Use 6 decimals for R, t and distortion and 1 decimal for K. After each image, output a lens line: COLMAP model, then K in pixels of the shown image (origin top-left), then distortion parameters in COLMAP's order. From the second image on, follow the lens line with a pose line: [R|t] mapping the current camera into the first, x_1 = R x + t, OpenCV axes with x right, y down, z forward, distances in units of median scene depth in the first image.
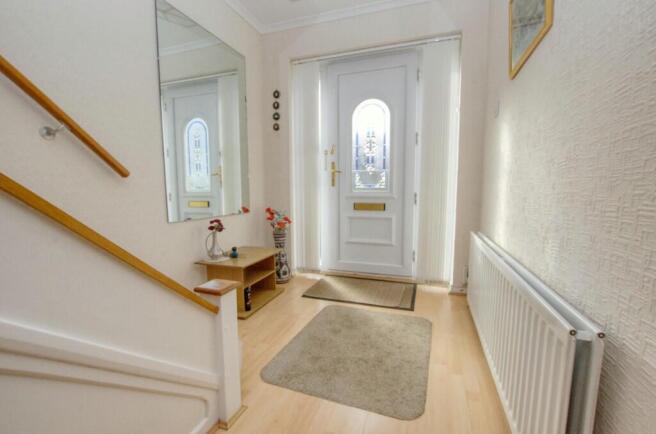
lens RADIAL K [[288.5, 0, 331.2], [0, 288.5, 221.1], [0, 0, 1]] dist [-0.025454, 0.000045]
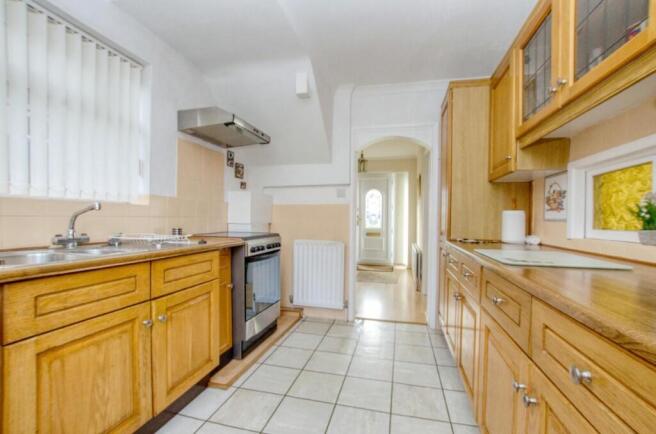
lens RADIAL K [[288.5, 0, 331.2], [0, 288.5, 221.1], [0, 0, 1]] dist [-0.025454, 0.000045]
pose [[0.997080, 0.010646, 0.075623, -0.409160], [-0.002796, 0.994662, -0.103153, 0.092032], [-0.076318, 0.102640, 0.991787, -1.398025]]
